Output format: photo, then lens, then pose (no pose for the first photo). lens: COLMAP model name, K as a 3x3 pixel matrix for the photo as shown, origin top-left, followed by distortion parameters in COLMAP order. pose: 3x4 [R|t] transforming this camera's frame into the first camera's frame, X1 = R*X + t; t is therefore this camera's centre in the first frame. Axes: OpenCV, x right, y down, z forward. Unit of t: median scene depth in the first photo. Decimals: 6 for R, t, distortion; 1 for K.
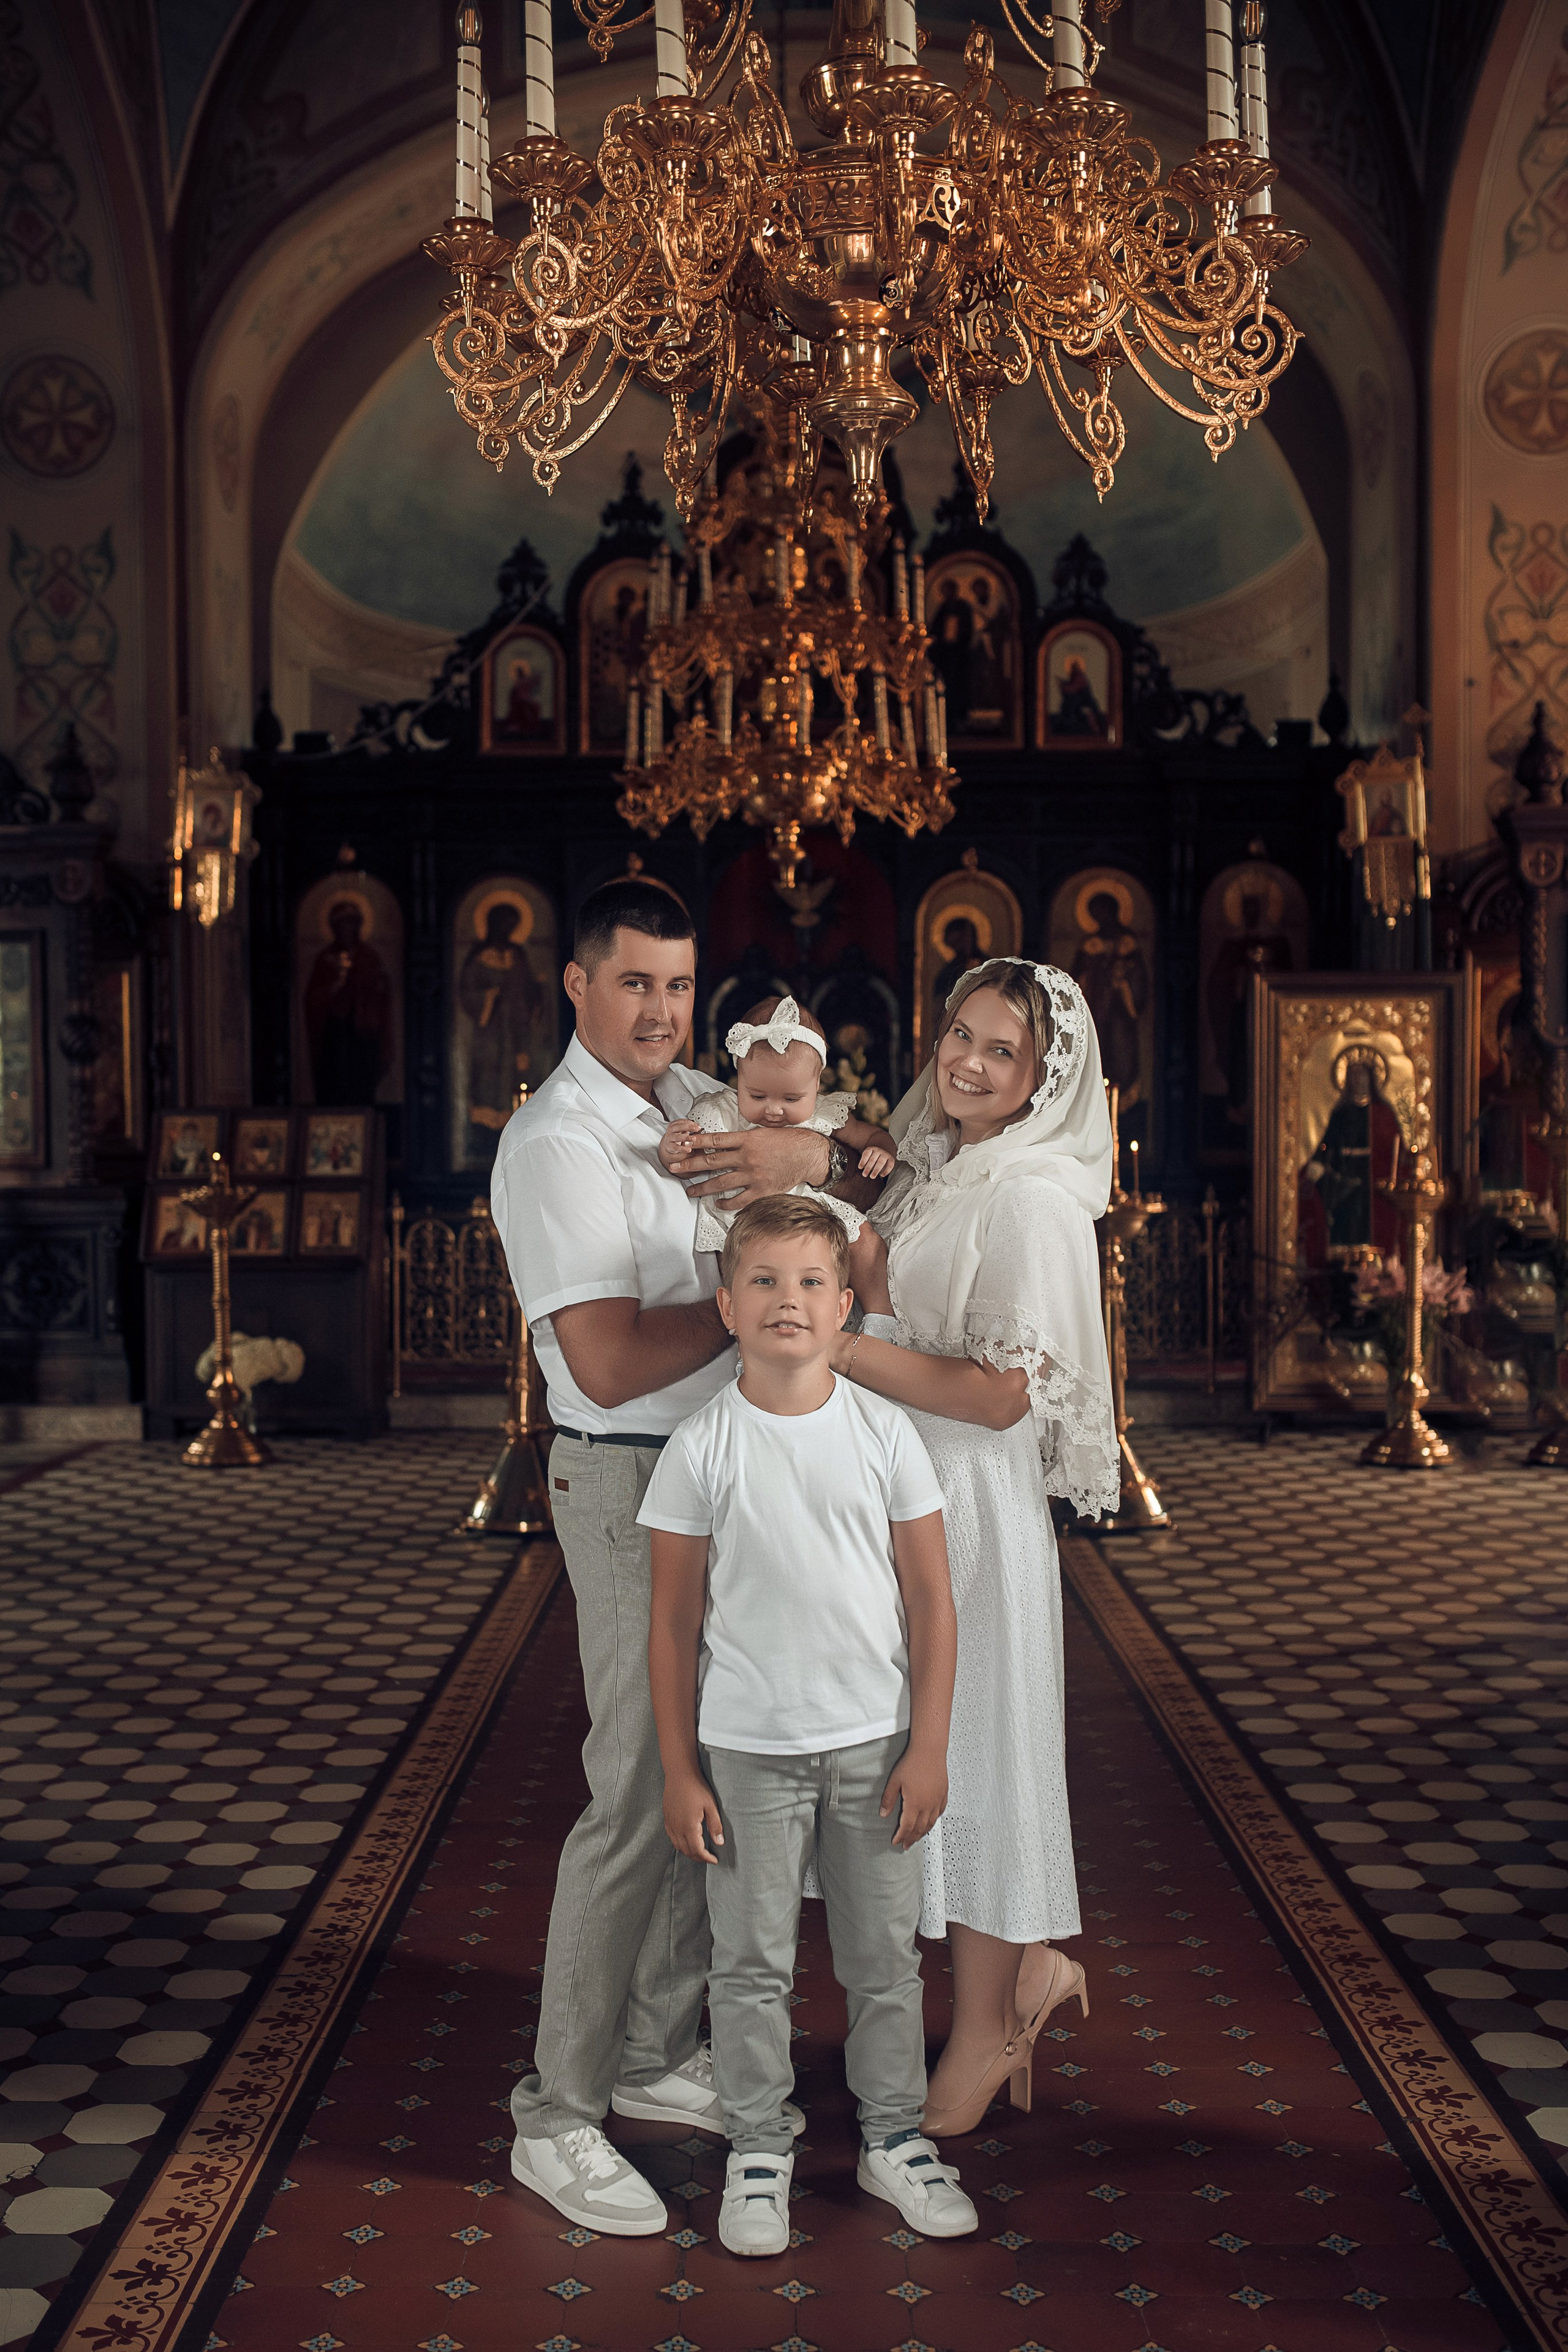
lens RADIAL K [[2358.9, 0, 709.1], [0, 2358.9, 1234.4], [0, 0, 1]] dist [-0.028030, 0.000000]
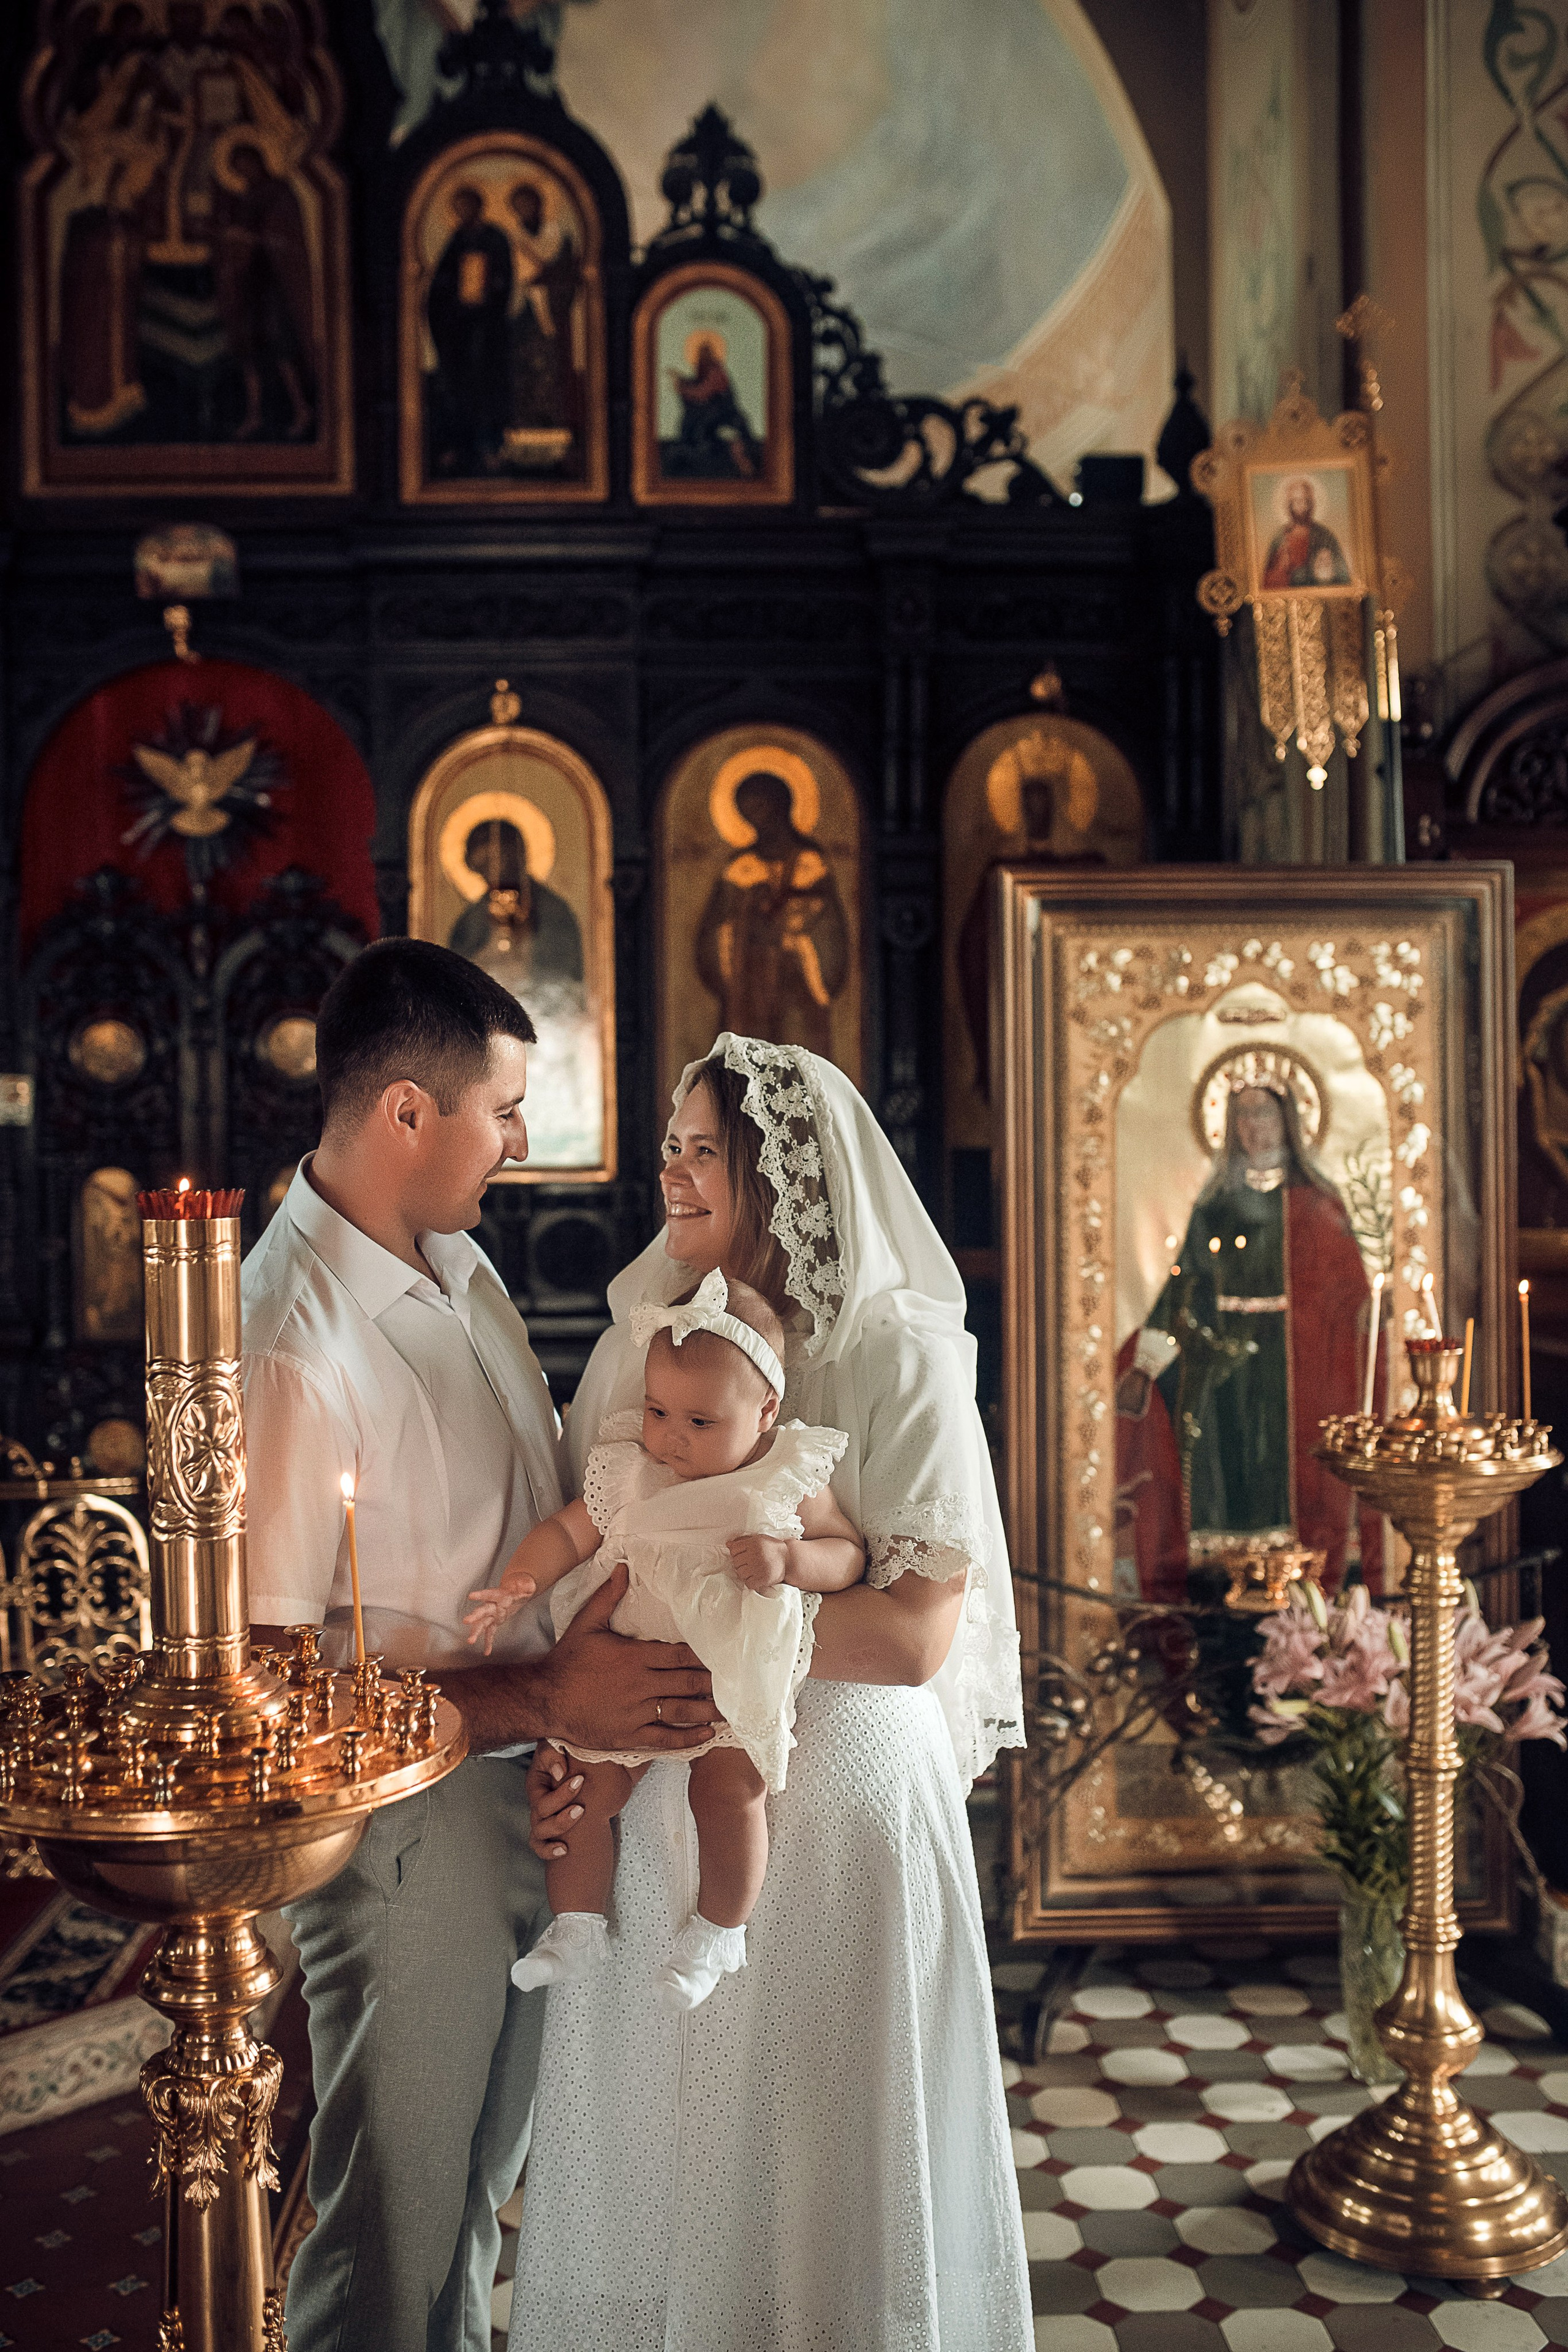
lens RADIAL K [[2254.4, 0, 738.9], [0, 2254.4, 1171.3], [0, 0, 1]] dist [-0.022103, 0.000000]
pose [[0.998127, -0.006228, 0.060864, 0.156217], [0.008396, 0.999337, -0.035434, -0.043740], [-0.060603, 0.035879, 0.997517, 0.592523]]
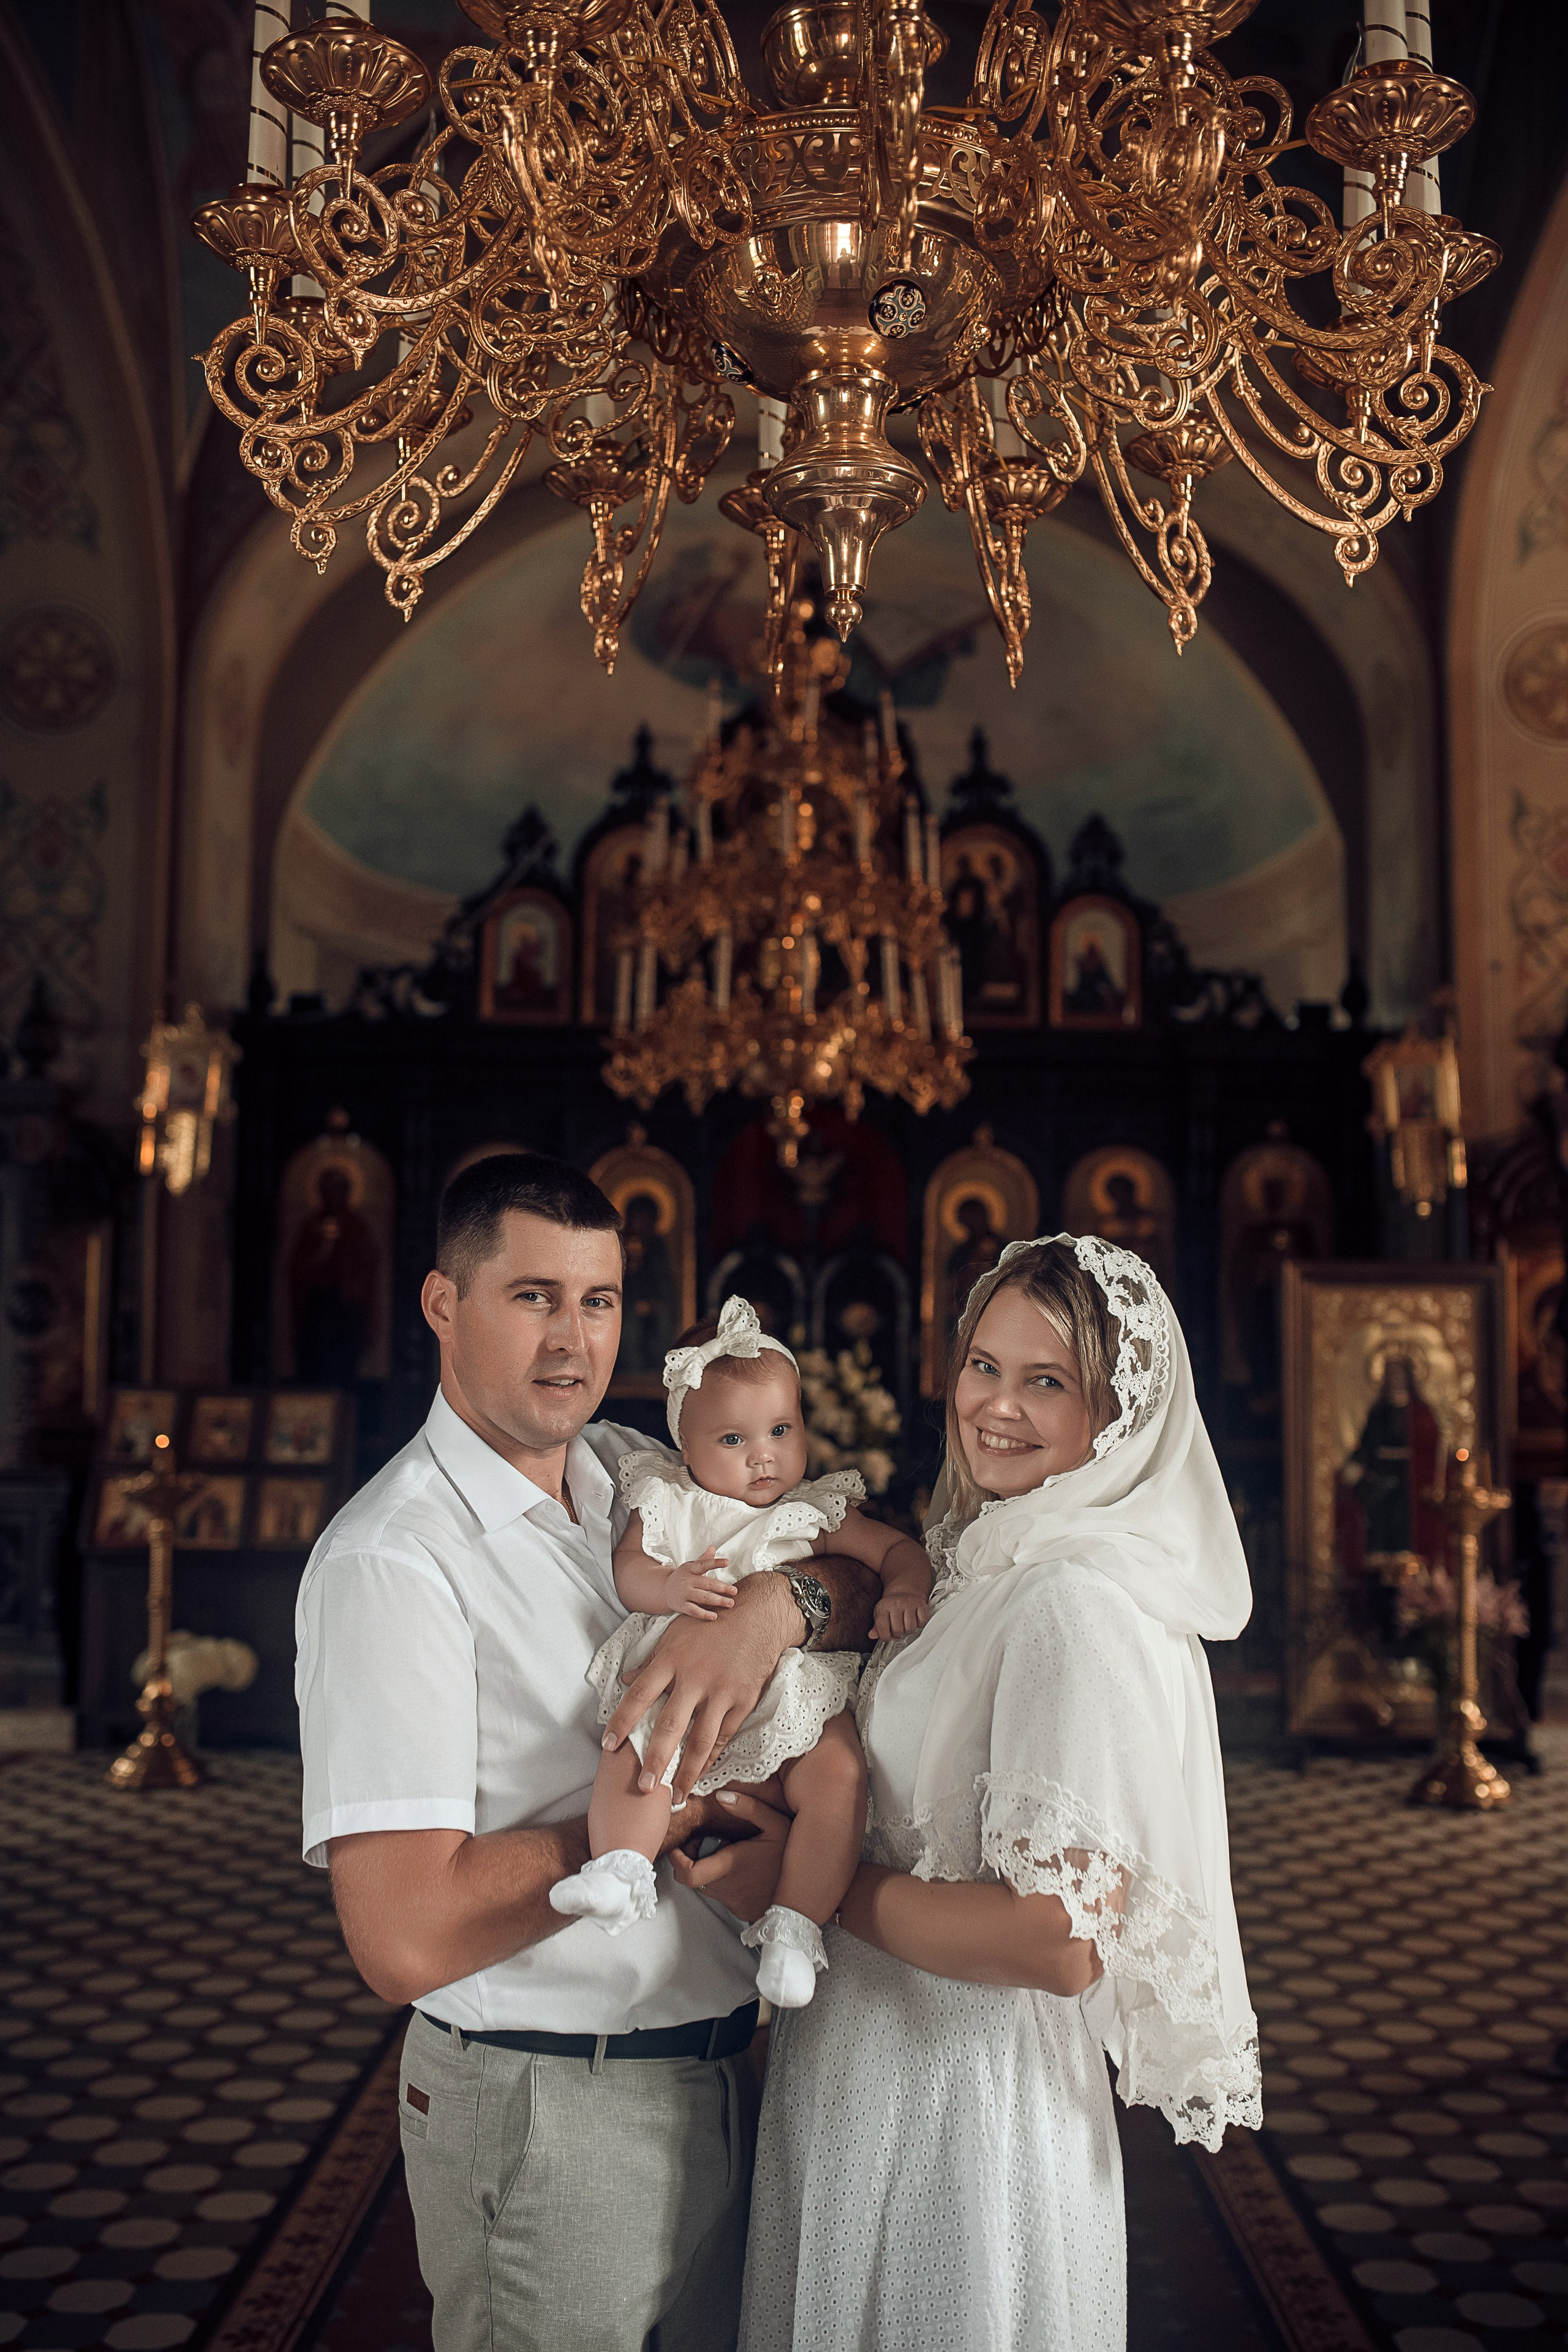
lens RADIAL K [[2254.4, 0, 792.4], [0, 2254.4, 1178.5], [0, 0, 1]] dist [-0.022103, 0.000000]
pose [[0.999477, 0.019049, 0.026134, 0.009984], [-0.015308, 0.990520, -0.136512, -0.016982], [-0.028486, 0.136040, 0.990294, 0.103459]]
